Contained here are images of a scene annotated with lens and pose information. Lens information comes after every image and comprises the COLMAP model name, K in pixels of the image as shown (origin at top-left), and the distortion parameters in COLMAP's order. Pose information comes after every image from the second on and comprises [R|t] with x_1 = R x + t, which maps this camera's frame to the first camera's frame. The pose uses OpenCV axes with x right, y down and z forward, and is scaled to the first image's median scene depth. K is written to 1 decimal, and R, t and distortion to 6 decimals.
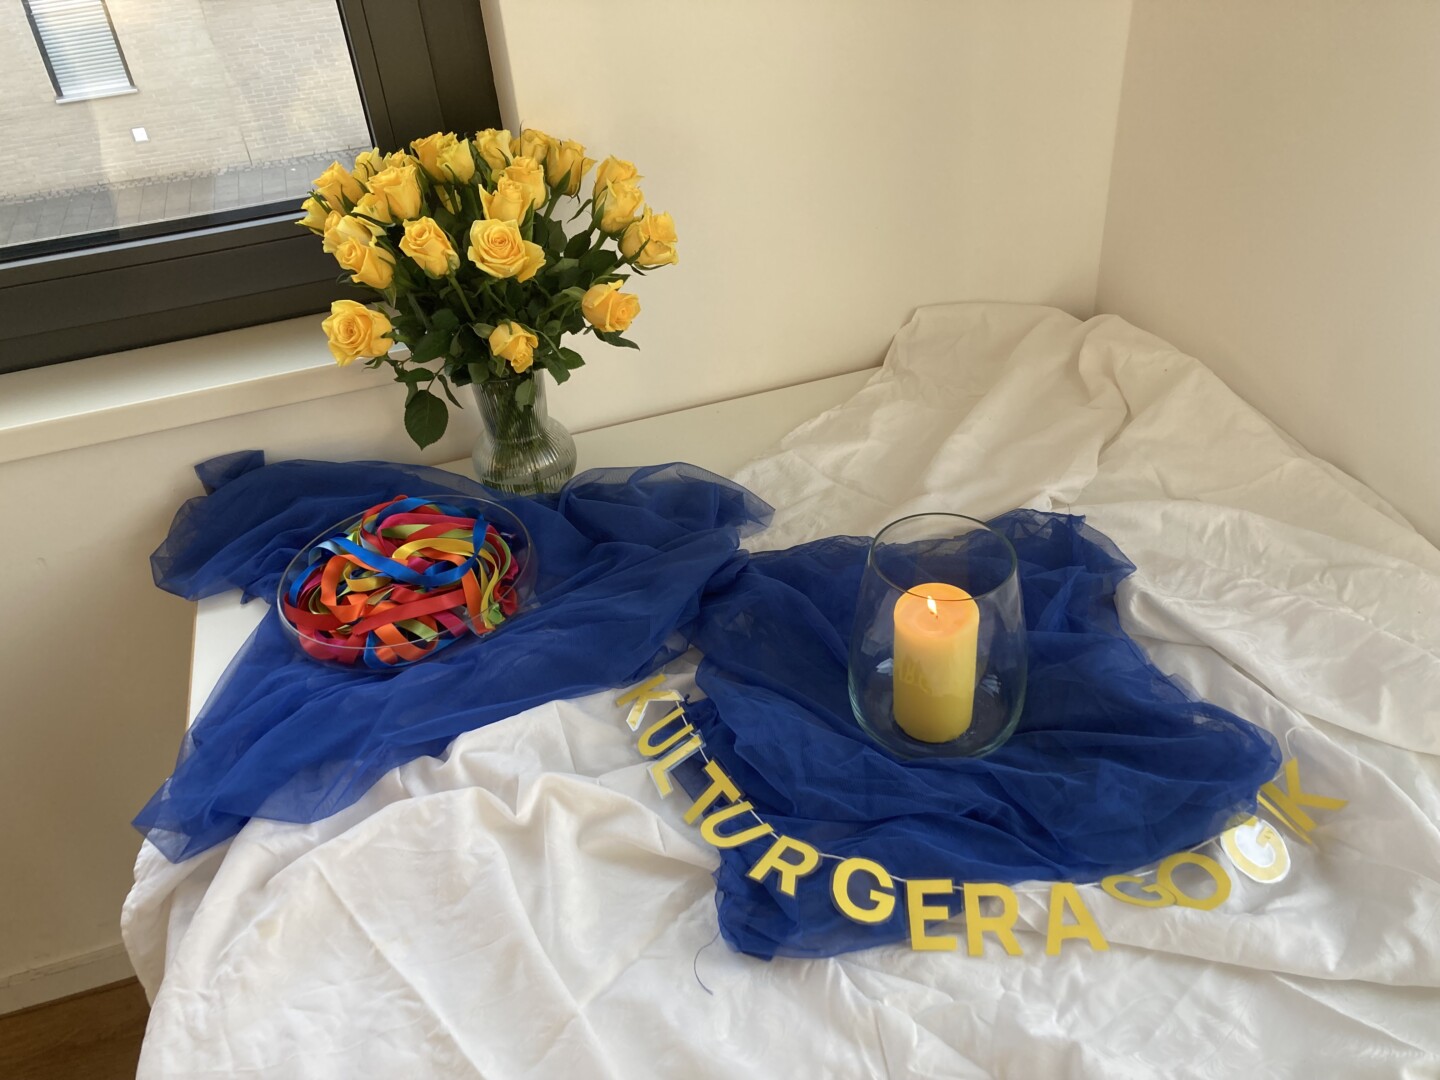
lens RADIAL K [[1135.9, 0, 720.0], [0, 1135.9, 540.0], [0, 0, 1]] dist [0.004630, -0.001483]
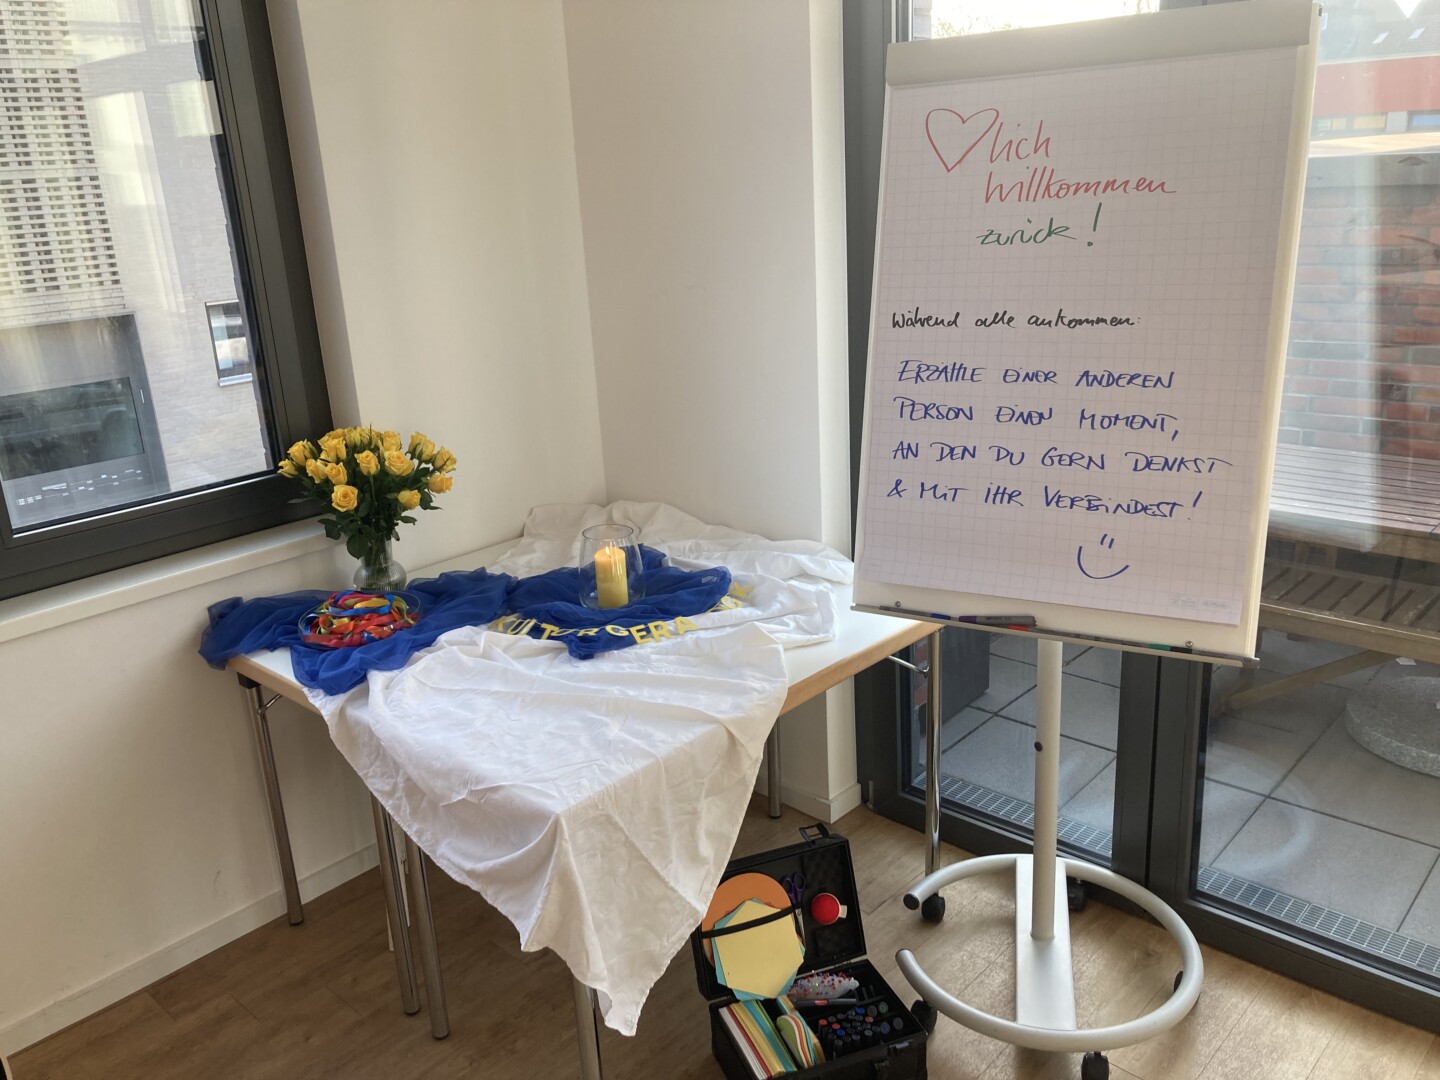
lens RADIAL K [[1135.9, 0, 720.0], [0, 1135.9, 540.0], [0, 0, 1]] dist [0.004630, -0.001483]
pose [[0.864464, -0.121739, 0.487732, -0.732533], [0.287980, 0.915177, -0.281989, 0.709164], [-0.412032, 0.384227, 0.826196, -1.117603]]
